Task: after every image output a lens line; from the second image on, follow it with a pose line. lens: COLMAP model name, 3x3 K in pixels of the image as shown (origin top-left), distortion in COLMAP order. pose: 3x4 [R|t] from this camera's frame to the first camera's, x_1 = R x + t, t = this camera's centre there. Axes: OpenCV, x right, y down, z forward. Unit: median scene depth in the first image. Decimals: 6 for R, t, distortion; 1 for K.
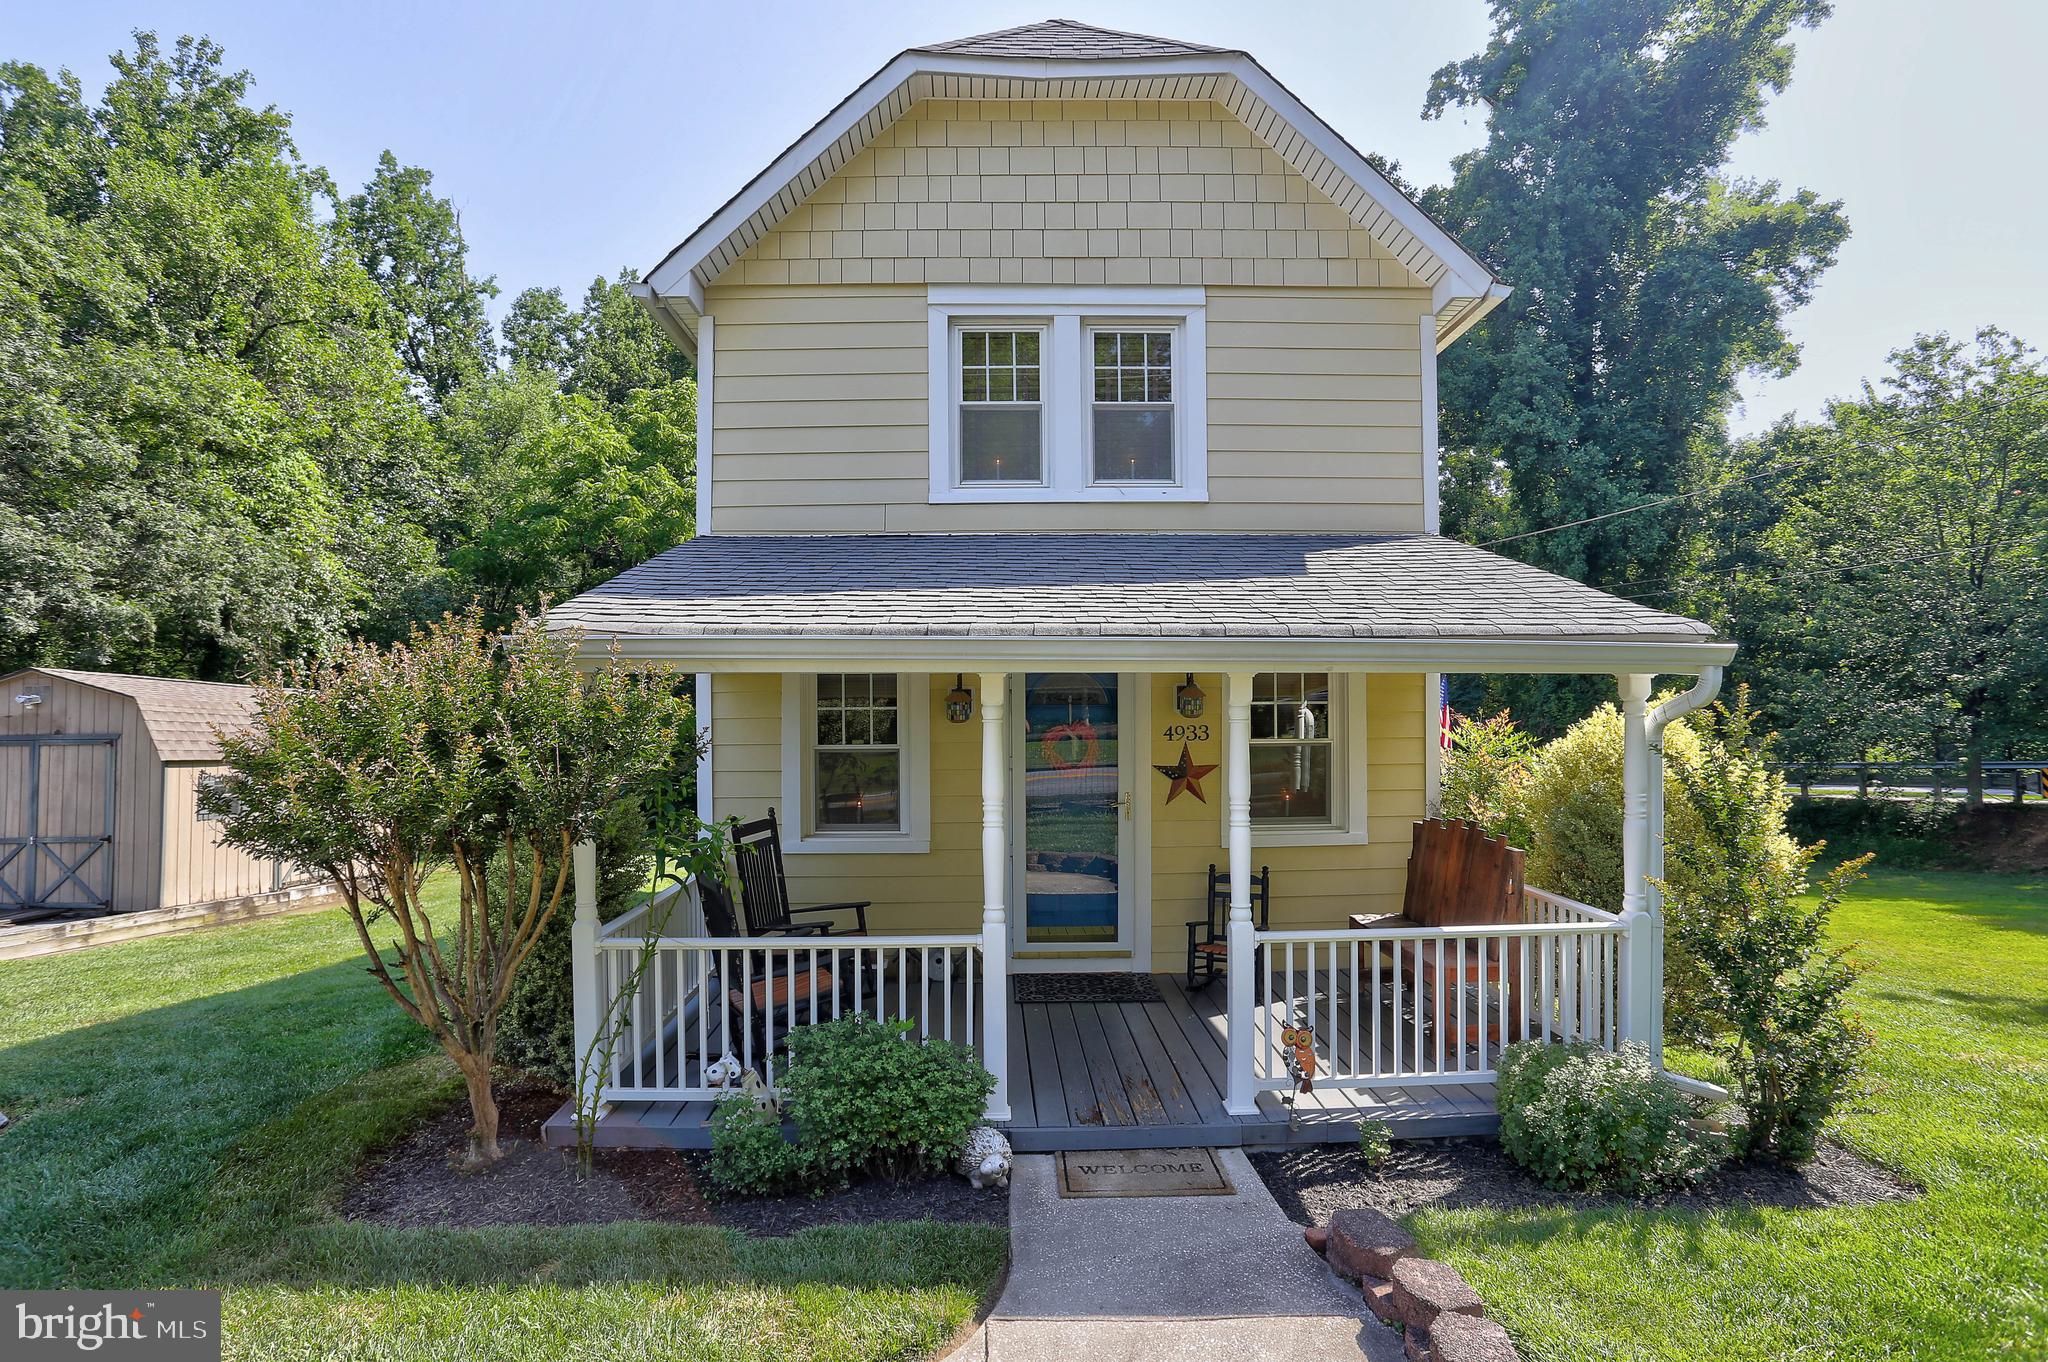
lens RADIAL K [[1016.5, 0, 1020.1], [0, 1016.5, 725.4], [0, 0, 1]] dist [-0.061885, 0.021496]
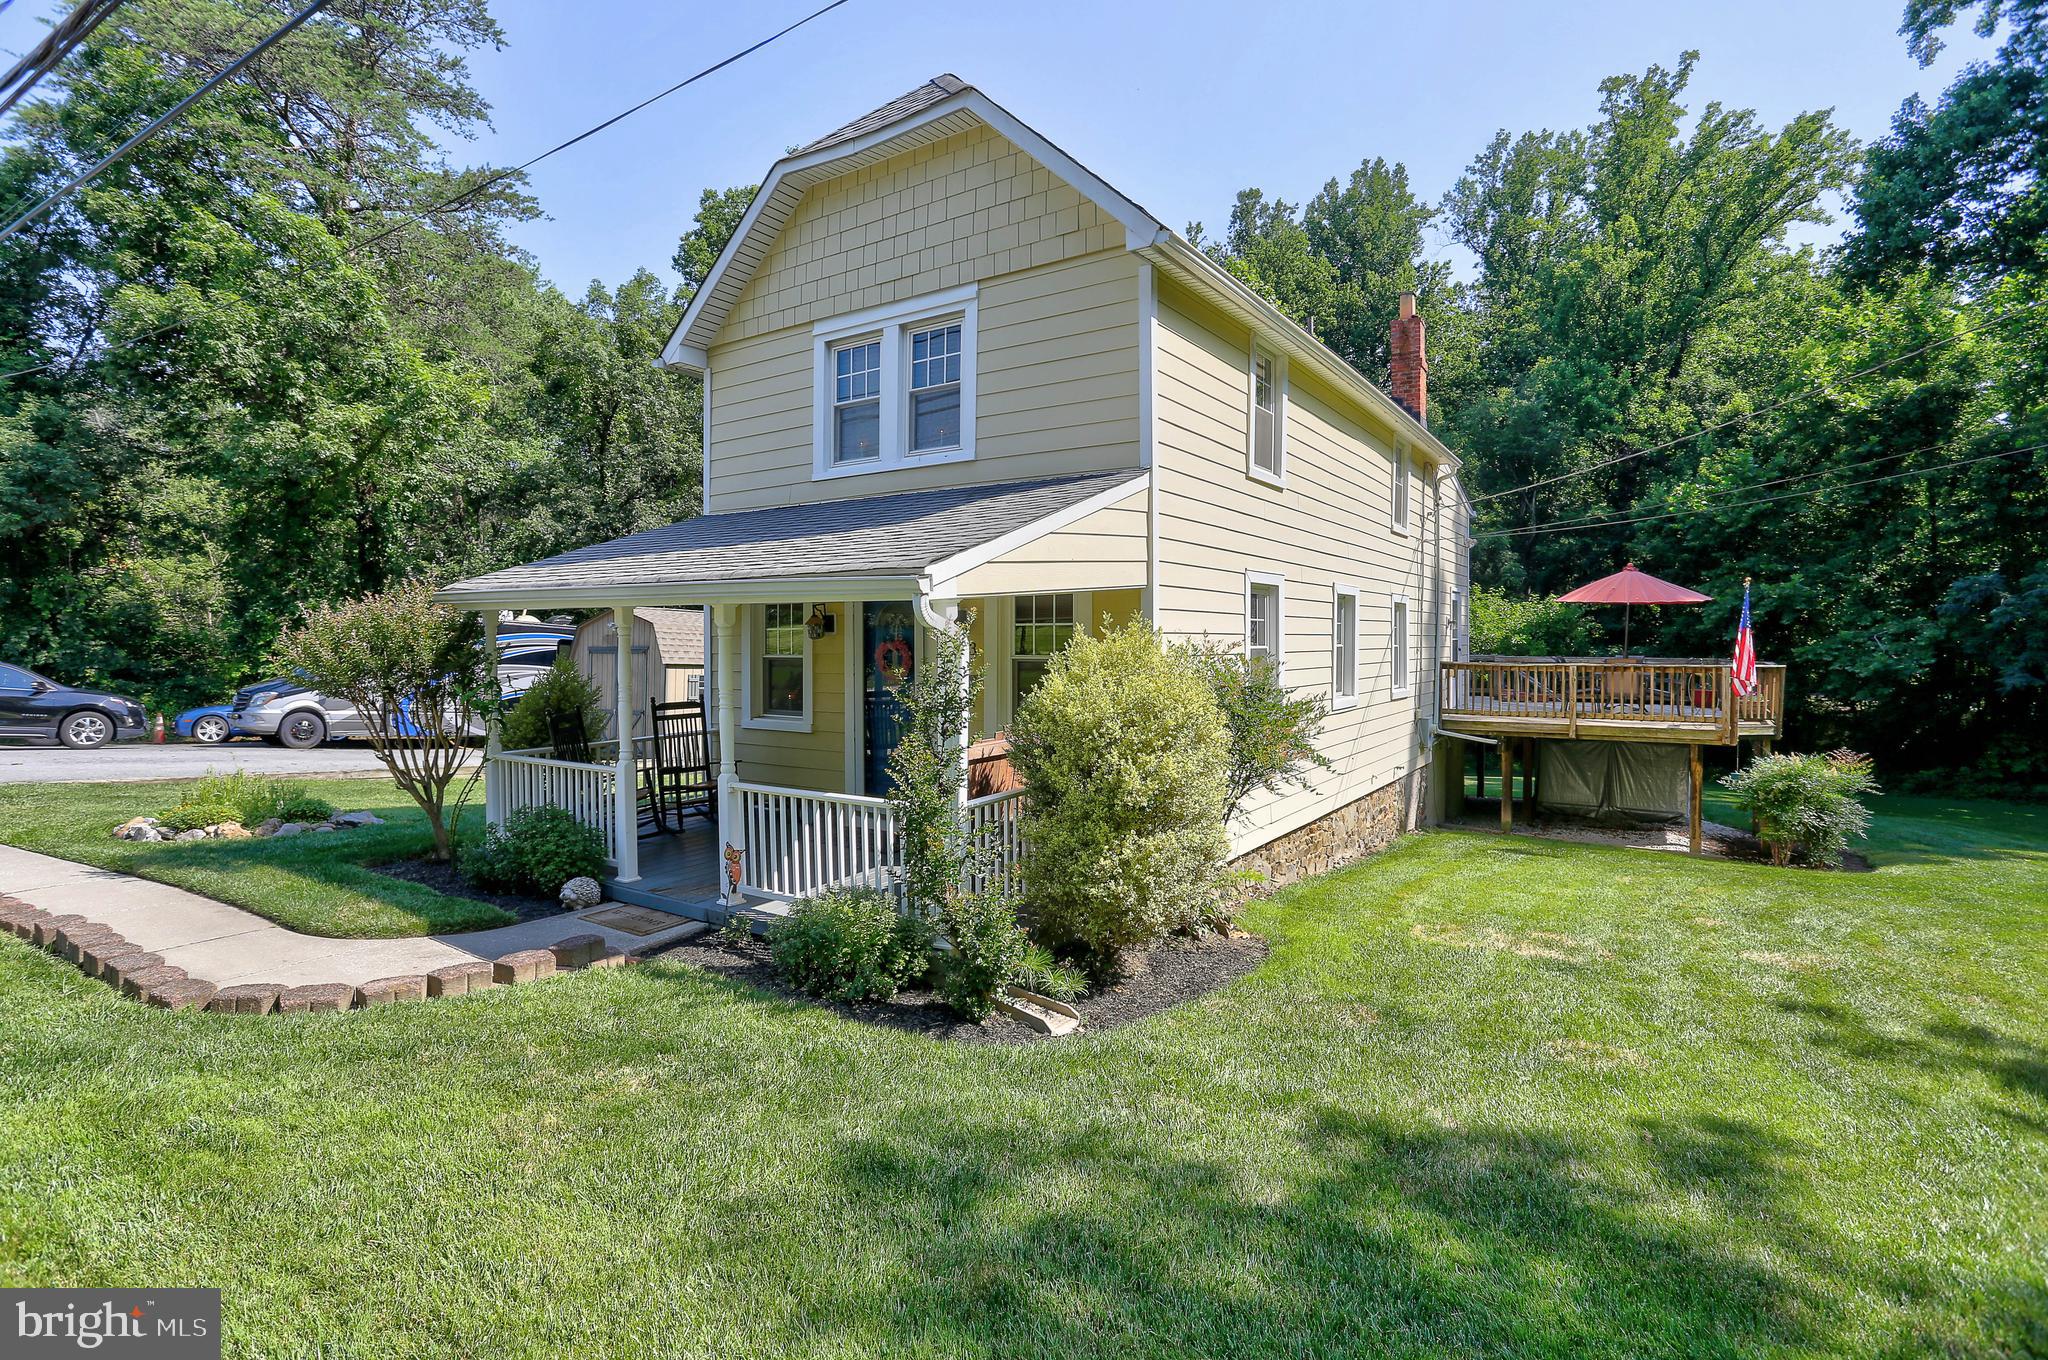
lens RADIAL K [[1010.0, 0, 1024.0], [0, 1010.0, 680.0], [0, 0, 1]] dist [-0.076304, 0.029561]
pose [[0.823007, 0.028651, -0.567308, 0.929635], [-0.012054, 0.999383, 0.032984, 0.004214], [0.567903, -0.020308, 0.822845, 0.027357]]
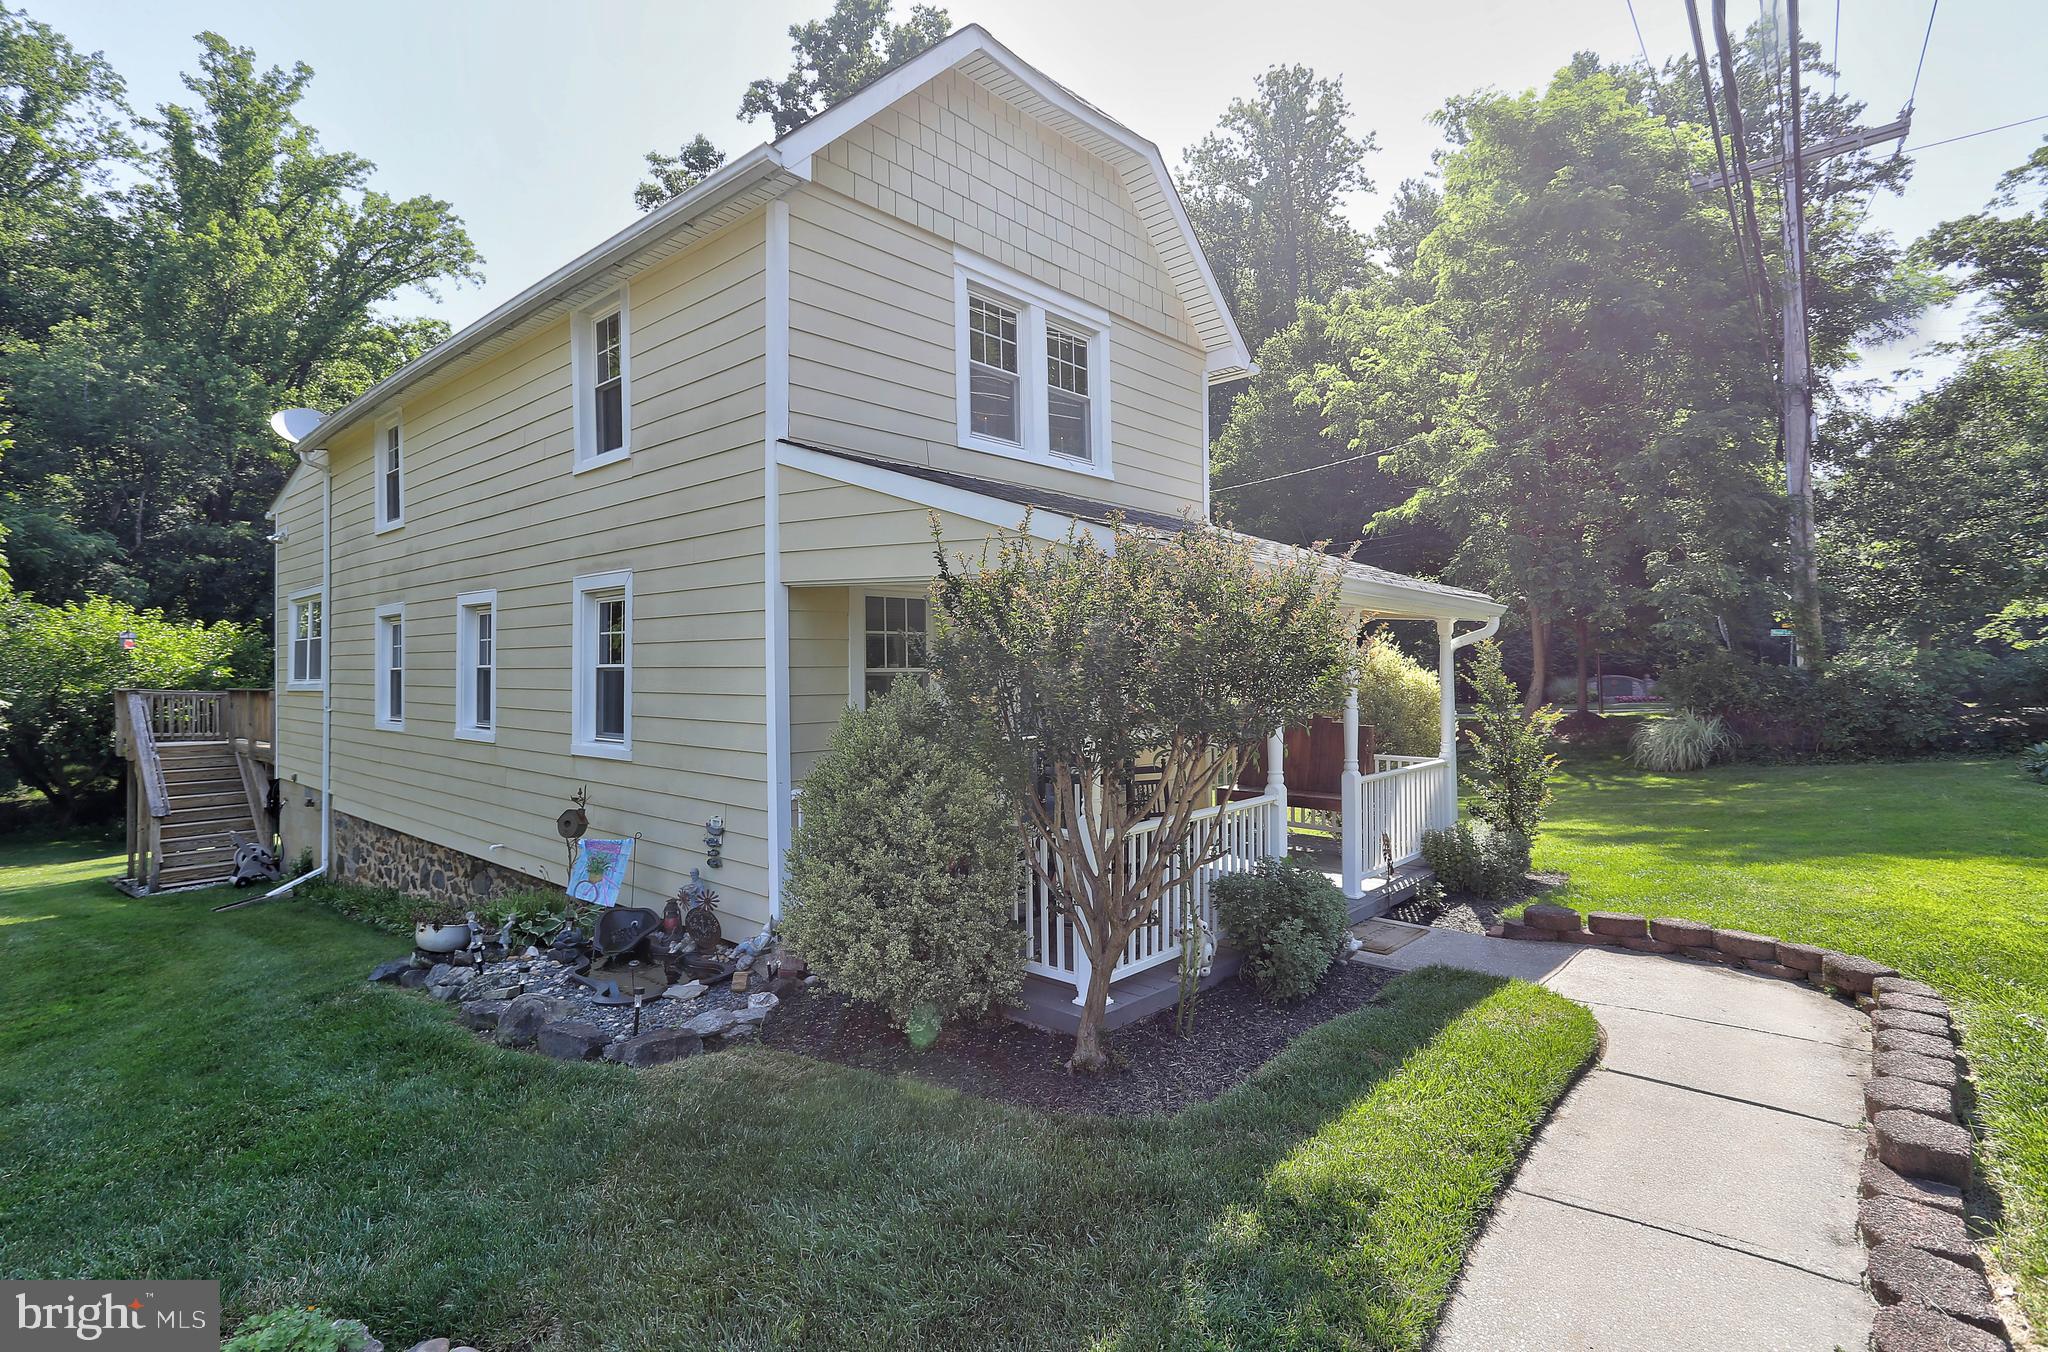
lens RADIAL K [[975.6, 0, 1038.0], [0, 975.6, 667.8], [0, 0, 1]] dist [-0.000444, 0.000614]
pose [[0.681498, 0.002227, 0.731817, -0.792153], [0.011303, 0.999844, -0.013569, 0.033854], [-0.731733, 0.017518, 0.681367, 0.222607]]
